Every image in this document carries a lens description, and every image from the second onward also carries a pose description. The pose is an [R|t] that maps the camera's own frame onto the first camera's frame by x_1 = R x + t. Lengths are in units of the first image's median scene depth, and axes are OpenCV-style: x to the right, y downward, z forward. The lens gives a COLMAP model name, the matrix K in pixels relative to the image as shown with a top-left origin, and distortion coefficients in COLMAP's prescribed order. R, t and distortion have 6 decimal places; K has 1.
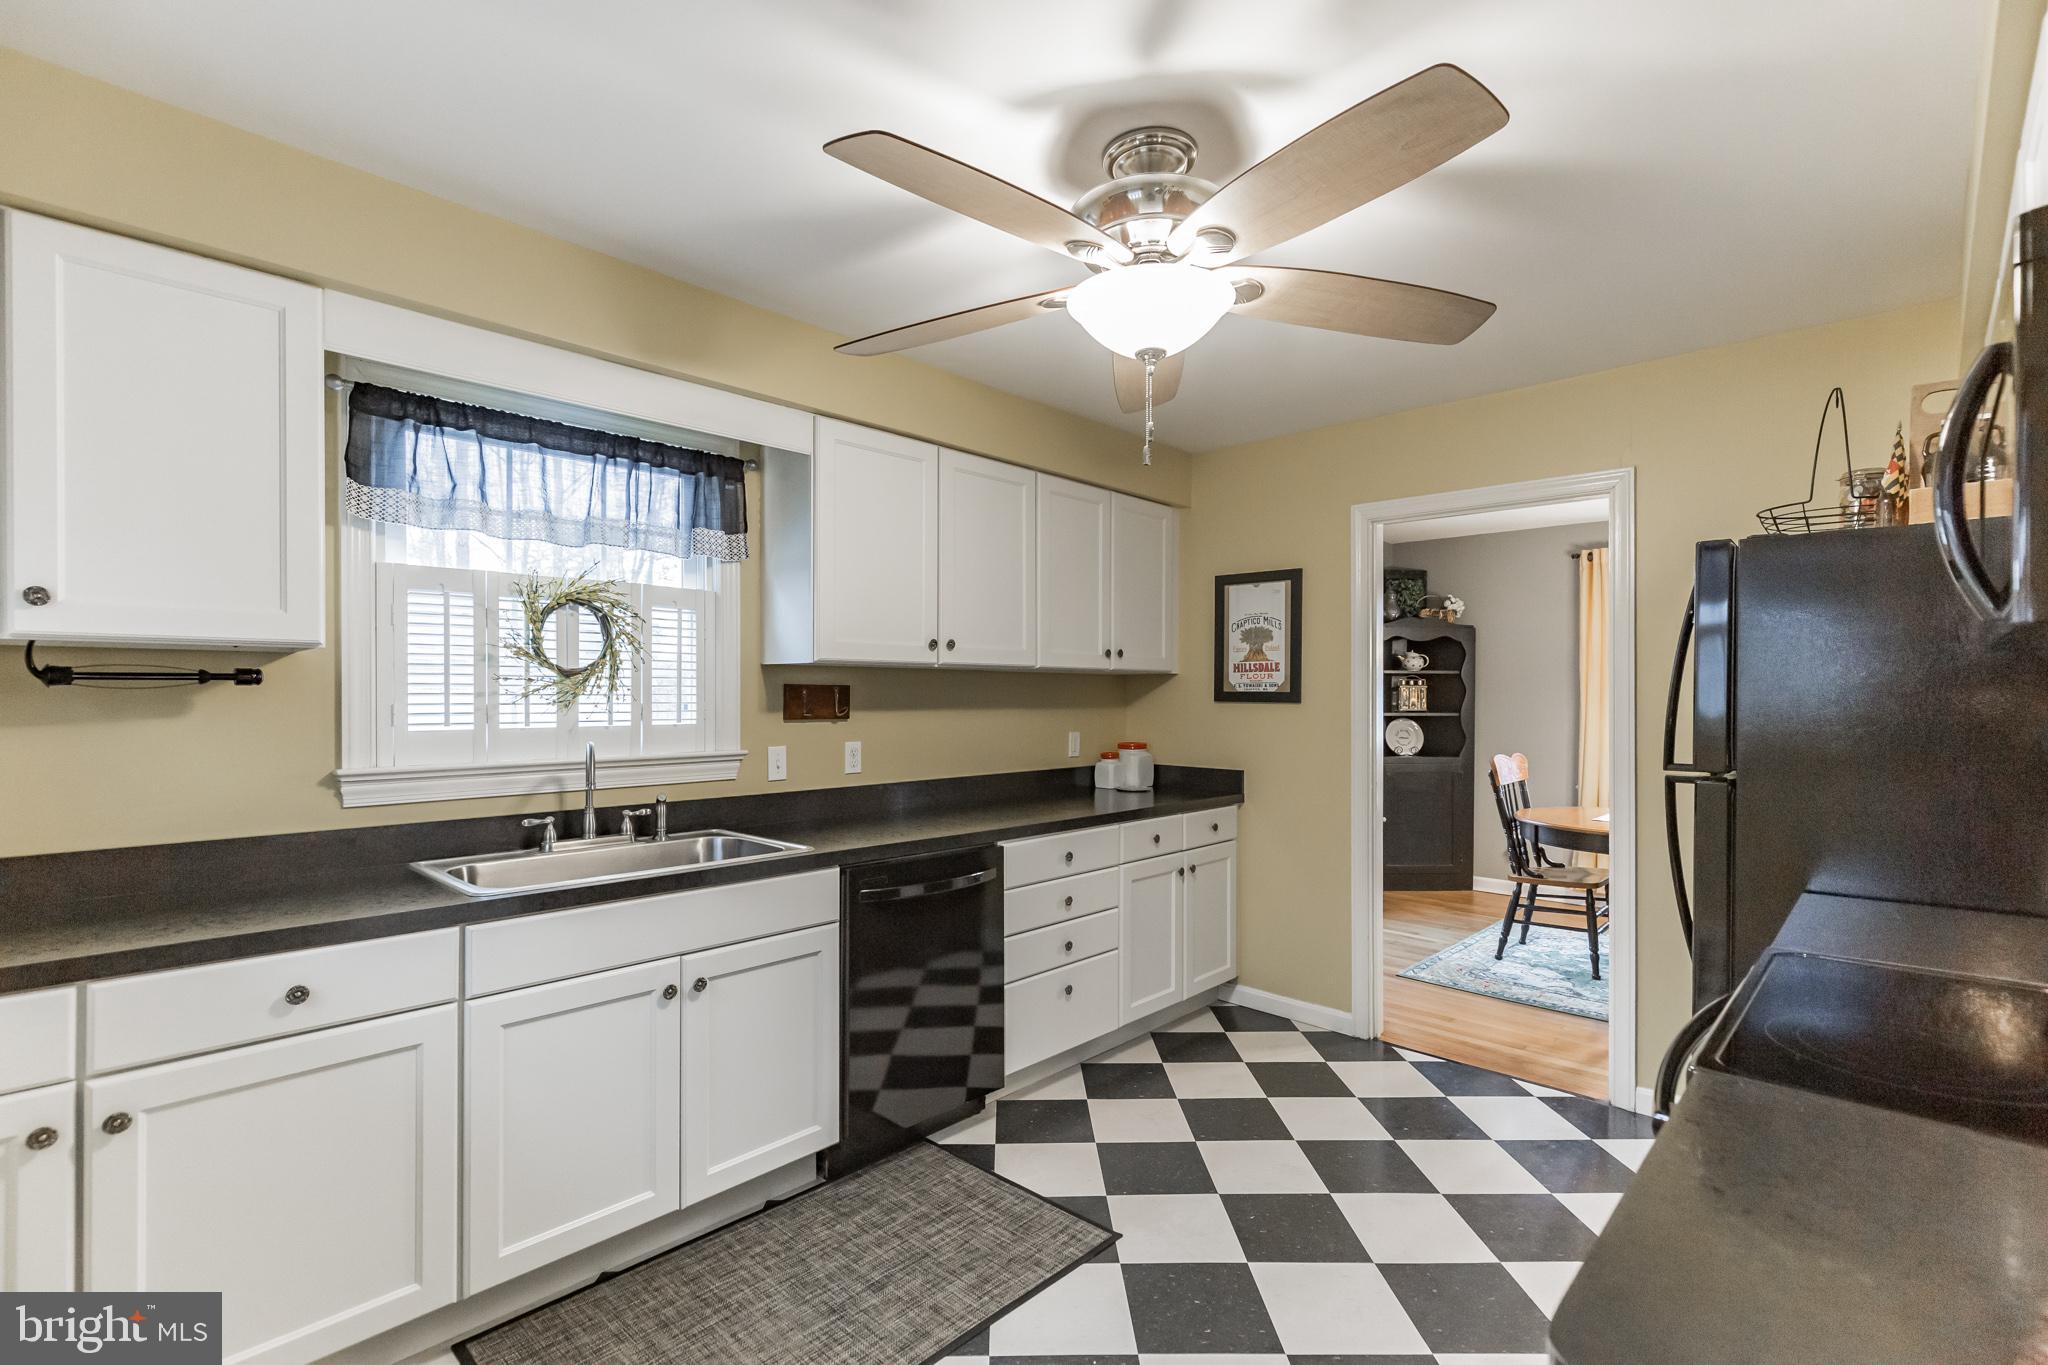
lens RADIAL K [[938.3, 0, 1044.9], [0, 938.3, 687.6], [0, 0, 1]] dist [-0.046908, 0.024619]
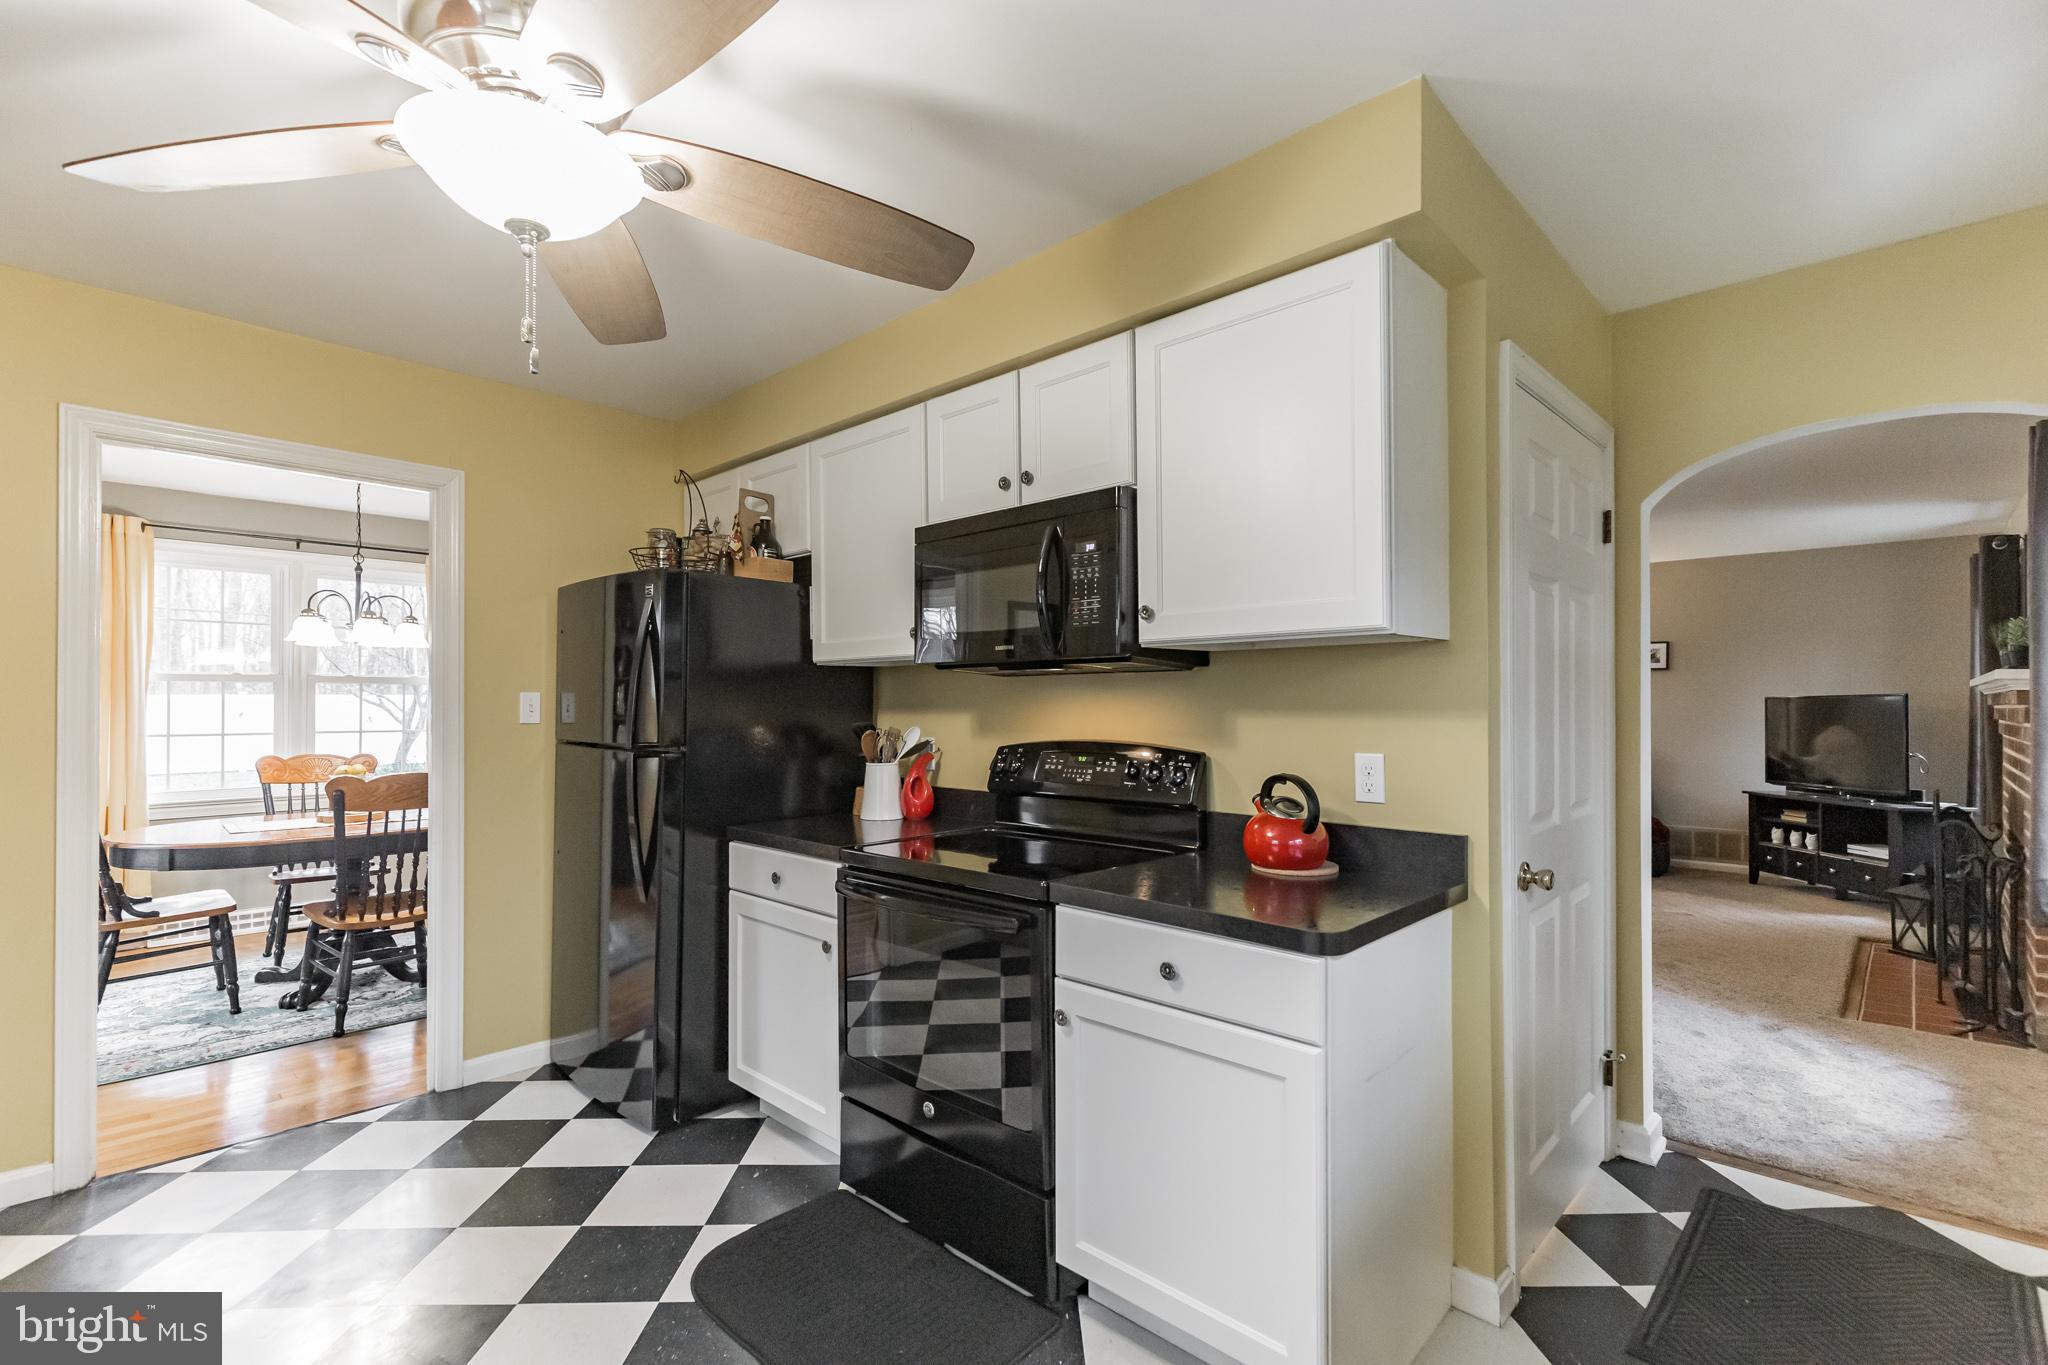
lens RADIAL K [[938.3, 0, 1044.9], [0, 938.3, 687.6], [0, 0, 1]] dist [-0.046908, 0.024619]
pose [[-0.001996, 0.006194, 0.999979, -0.271139], [-0.004559, 0.999970, -0.006203, 0.008673], [-0.999988, -0.004571, -0.001968, 0.231984]]
